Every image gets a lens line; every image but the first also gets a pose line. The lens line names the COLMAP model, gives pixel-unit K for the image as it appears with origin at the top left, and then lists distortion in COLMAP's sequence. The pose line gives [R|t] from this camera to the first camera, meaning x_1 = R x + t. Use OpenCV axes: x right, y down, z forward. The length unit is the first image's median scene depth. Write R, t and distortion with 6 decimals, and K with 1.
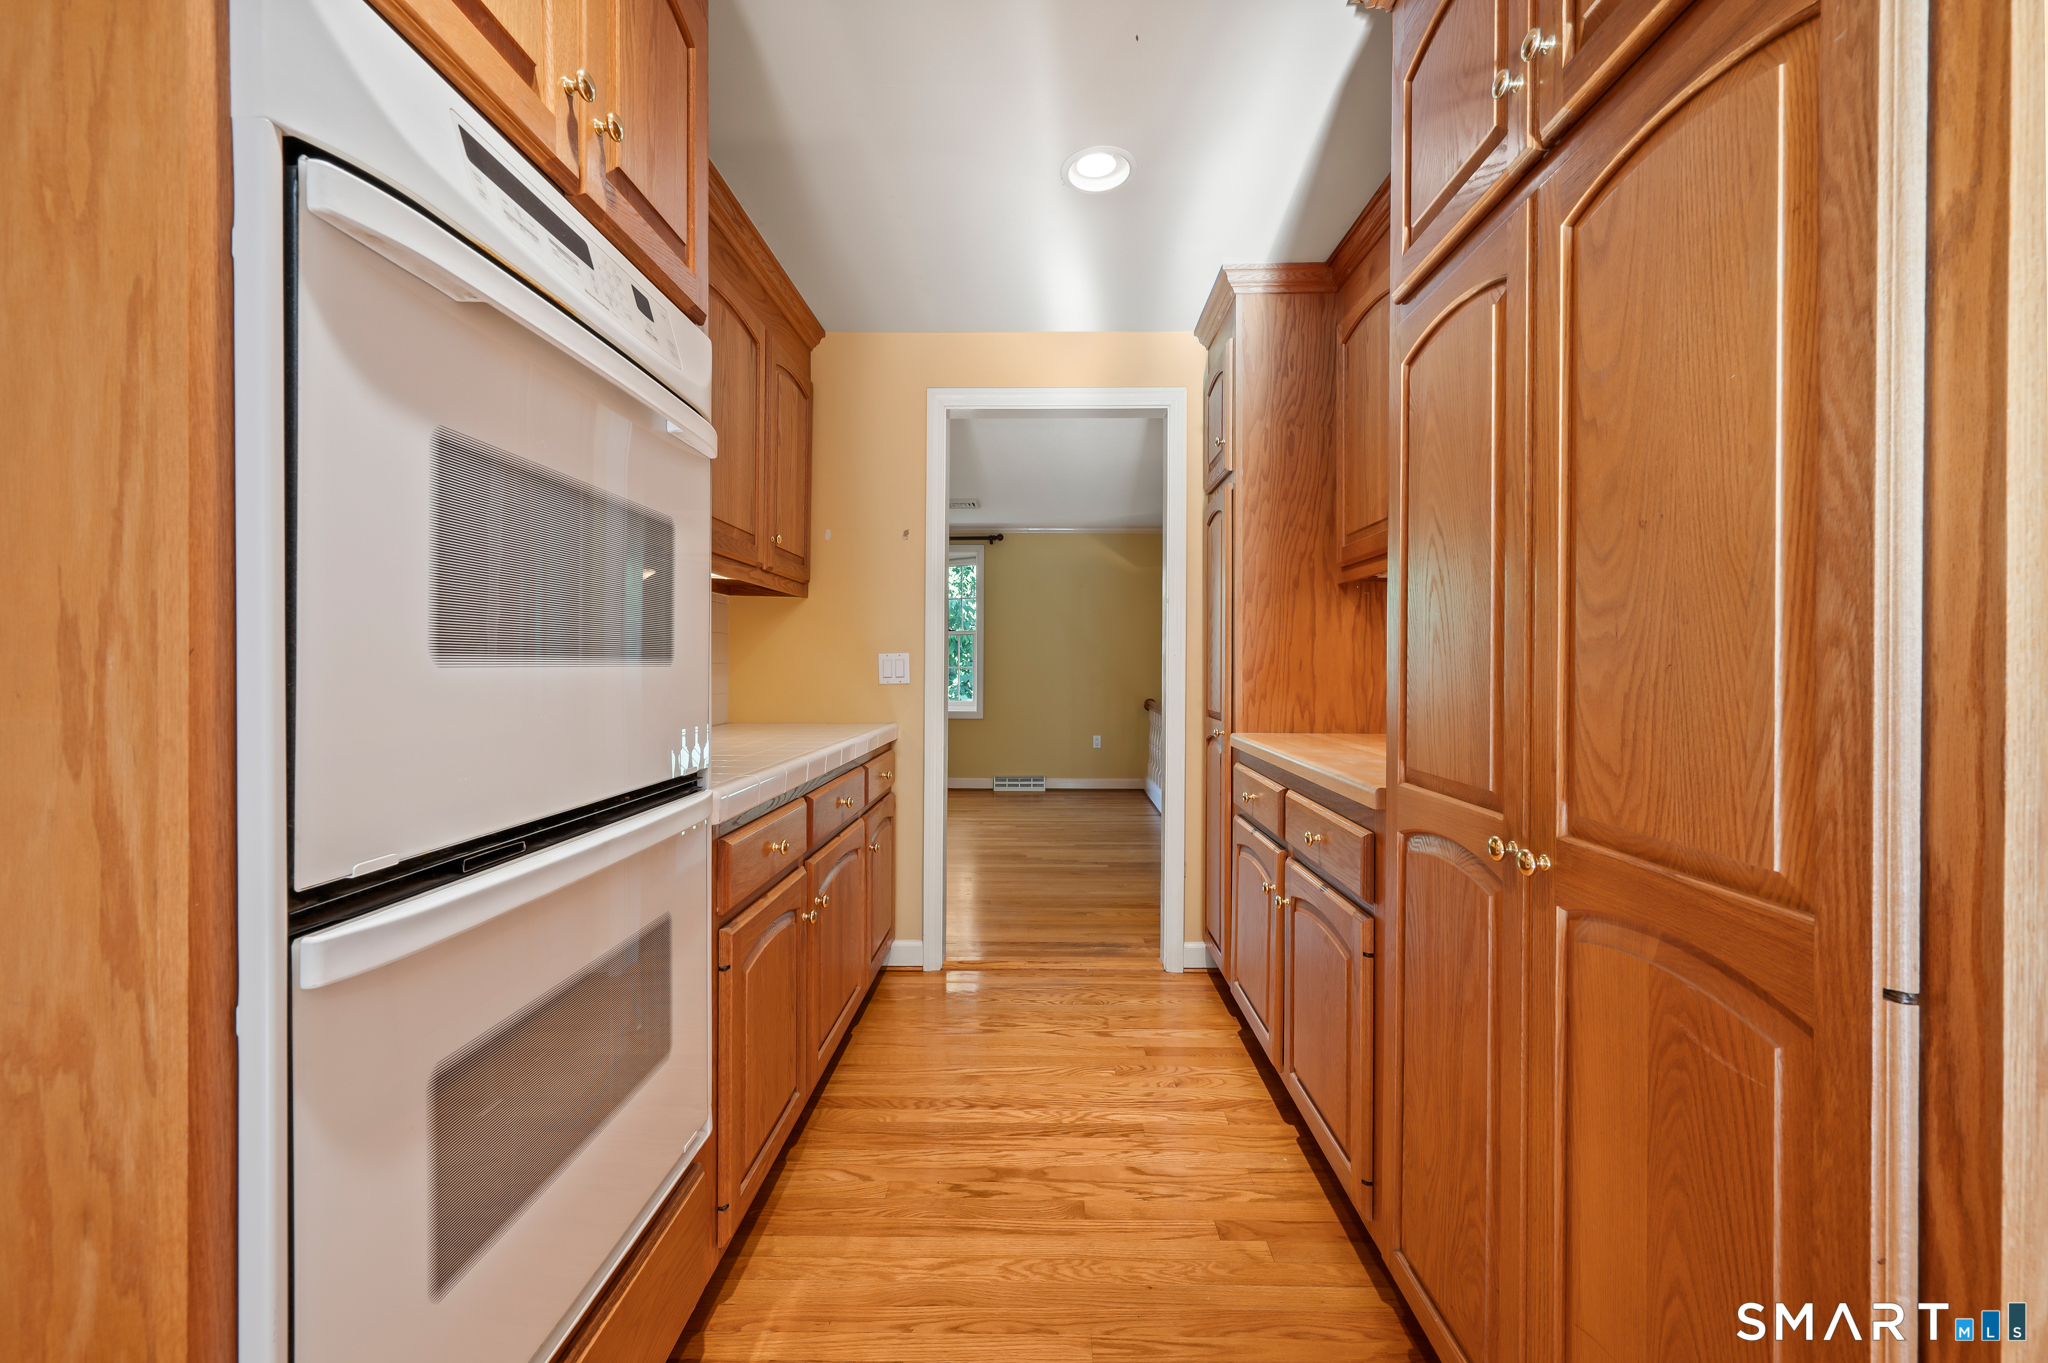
lens RADIAL K [[818.1, 0, 1027.7], [0, 818.1, 670.7], [0, 0, 1]] dist [-0.001462, 0.000181]
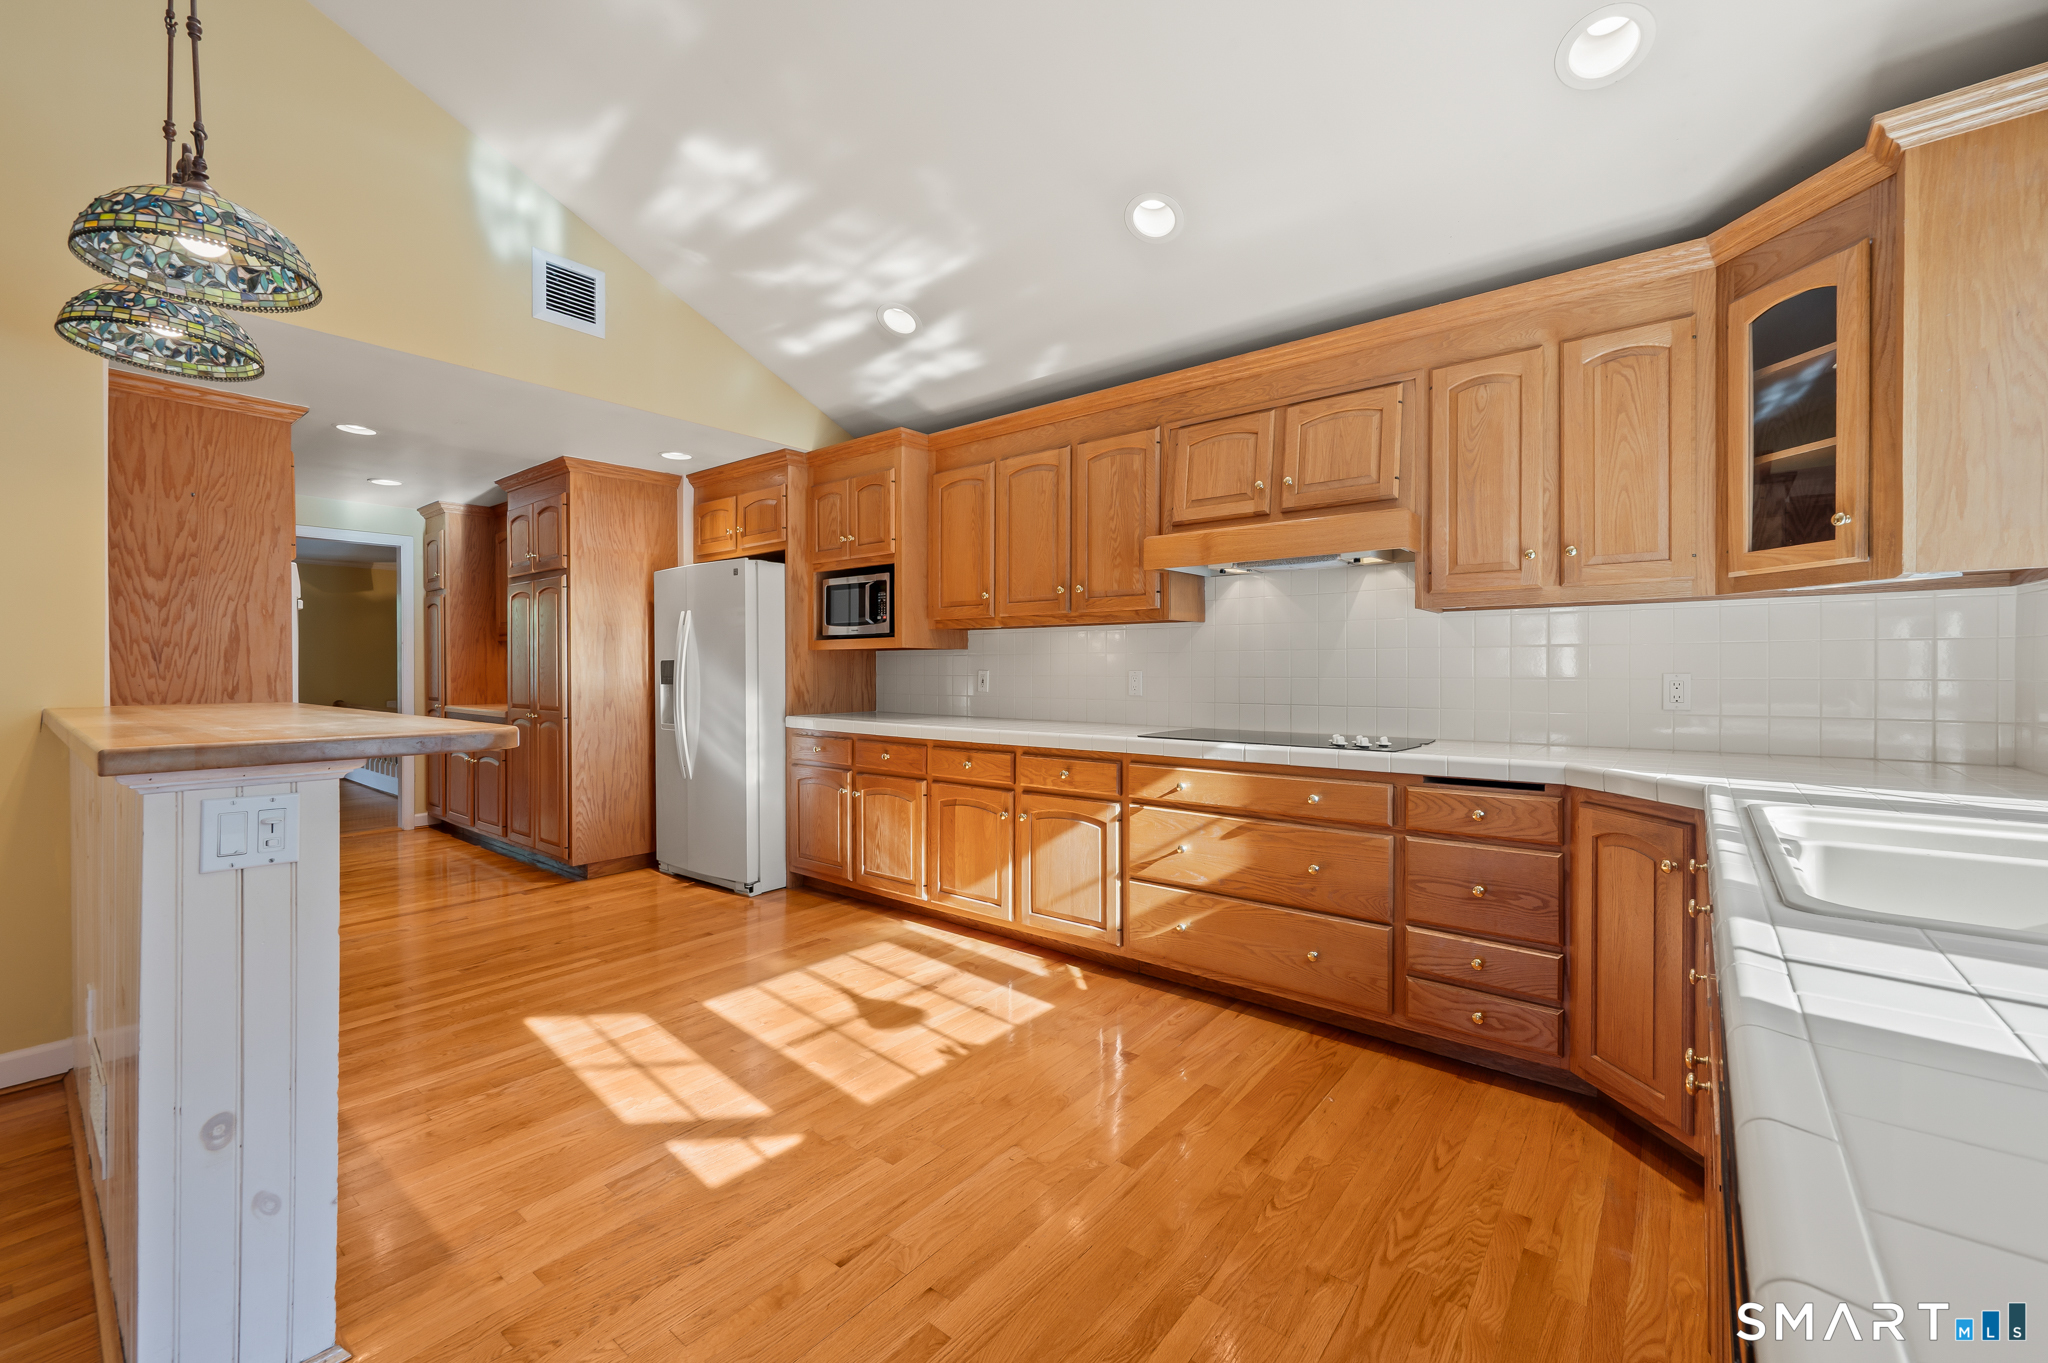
lens RADIAL K [[818.1, 0, 1023.1], [0, 818.1, 671.9], [0, 0, 1]] dist [-0.001462, 0.000181]
pose [[0.611044, -0.010799, 0.791523, -0.549433], [0.010357, 0.999930, 0.005647, -0.012769], [-0.791529, 0.004747, 0.611113, -1.607839]]
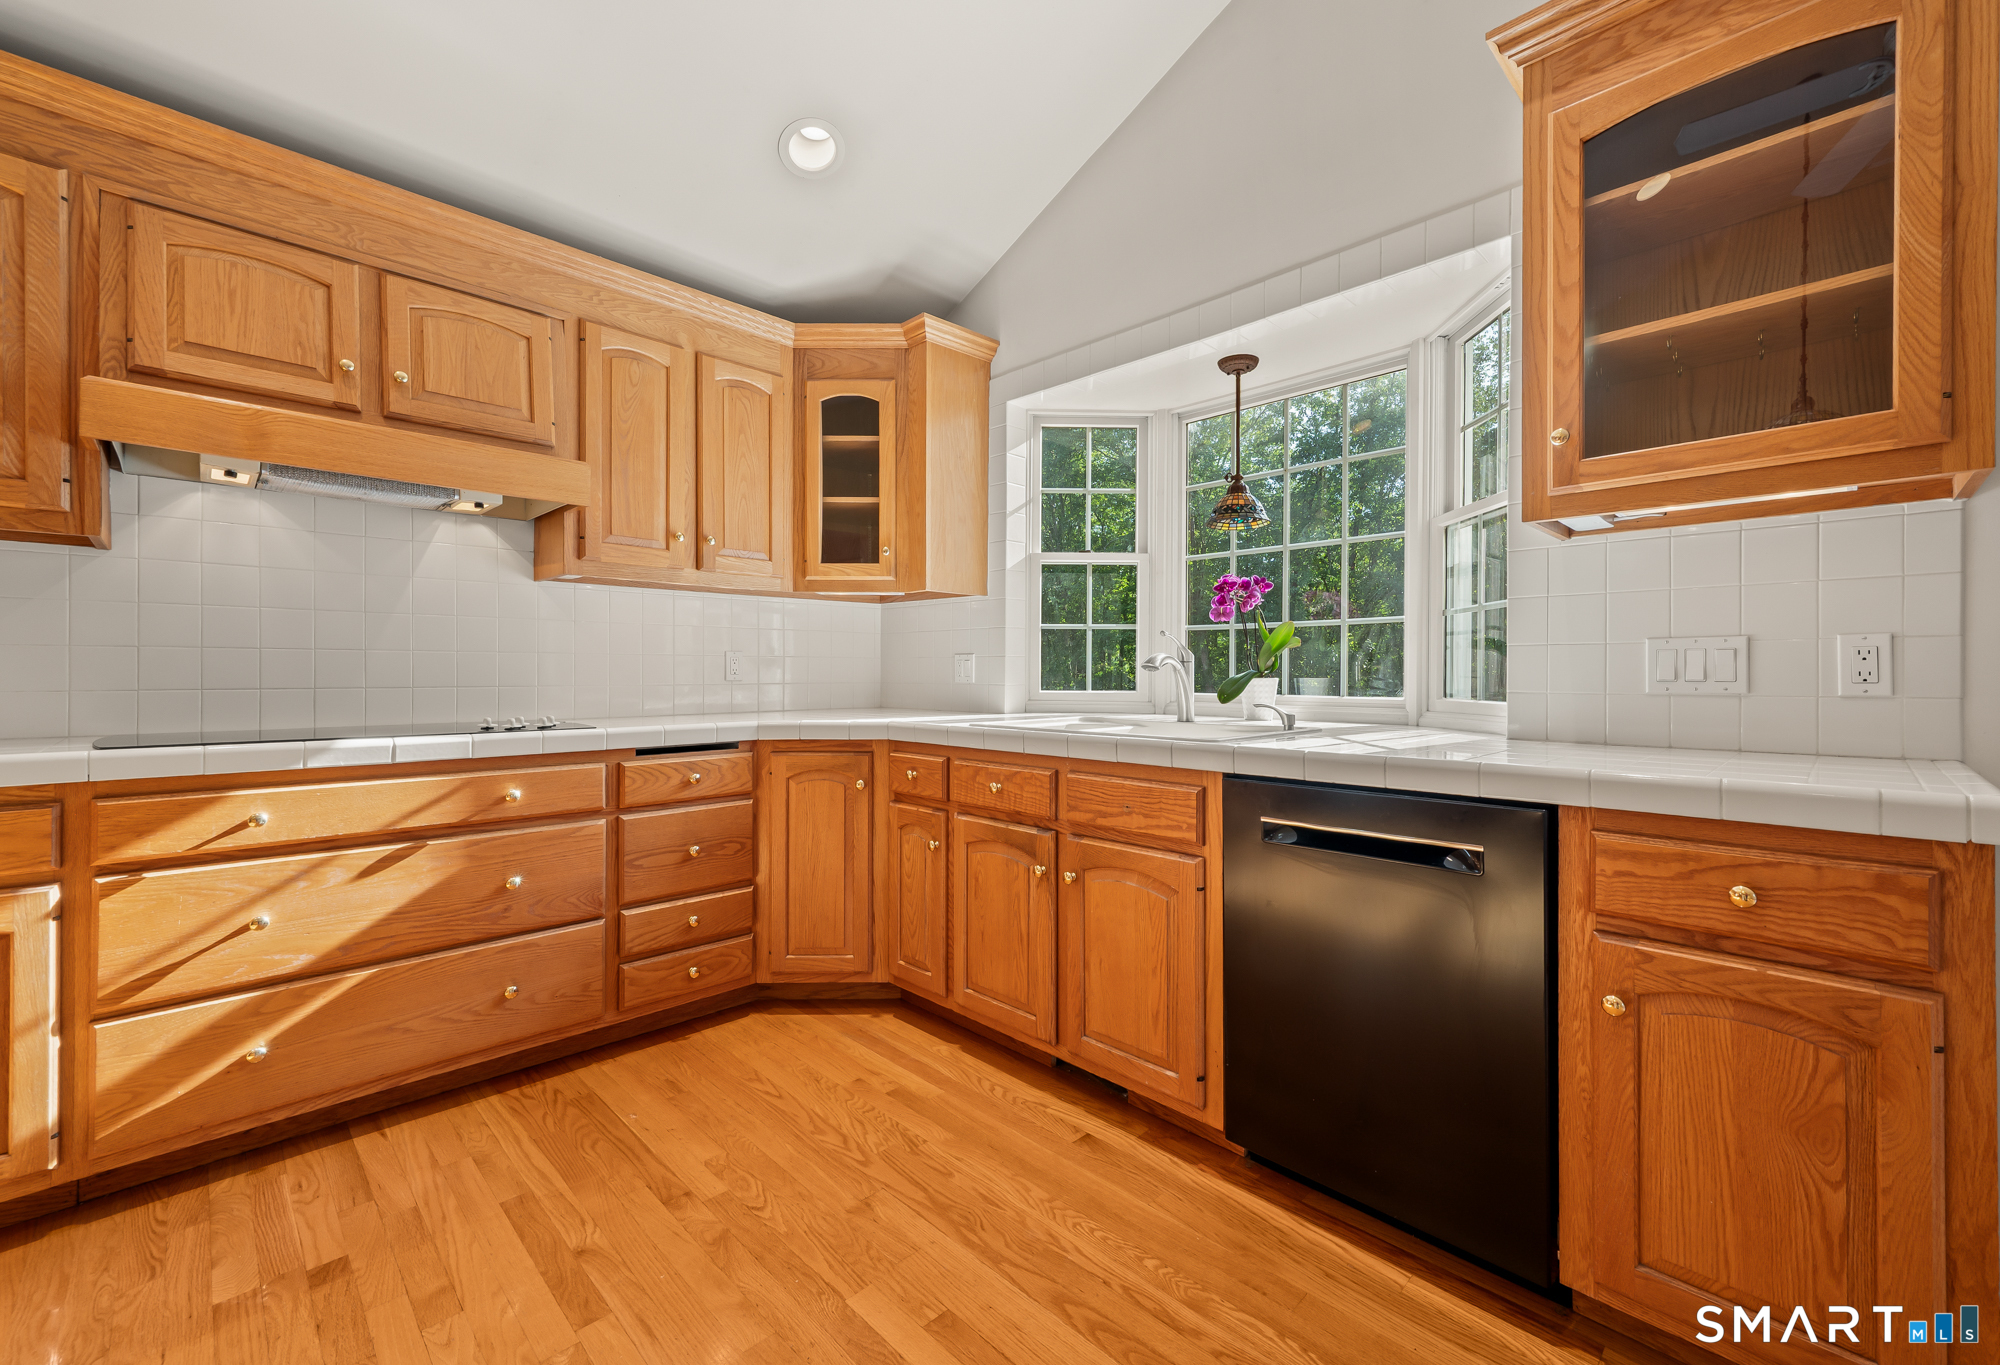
lens RADIAL K [[824.1, 0, 1031.4], [0, 824.1, 672.8], [0, 0, 1]] dist [0.008556, 0.000293]
pose [[-0.730144, -0.005680, 0.683270, -0.469575], [-0.001842, 0.999978, 0.006345, 0.025332], [-0.683291, 0.003374, -0.730138, -1.043107]]
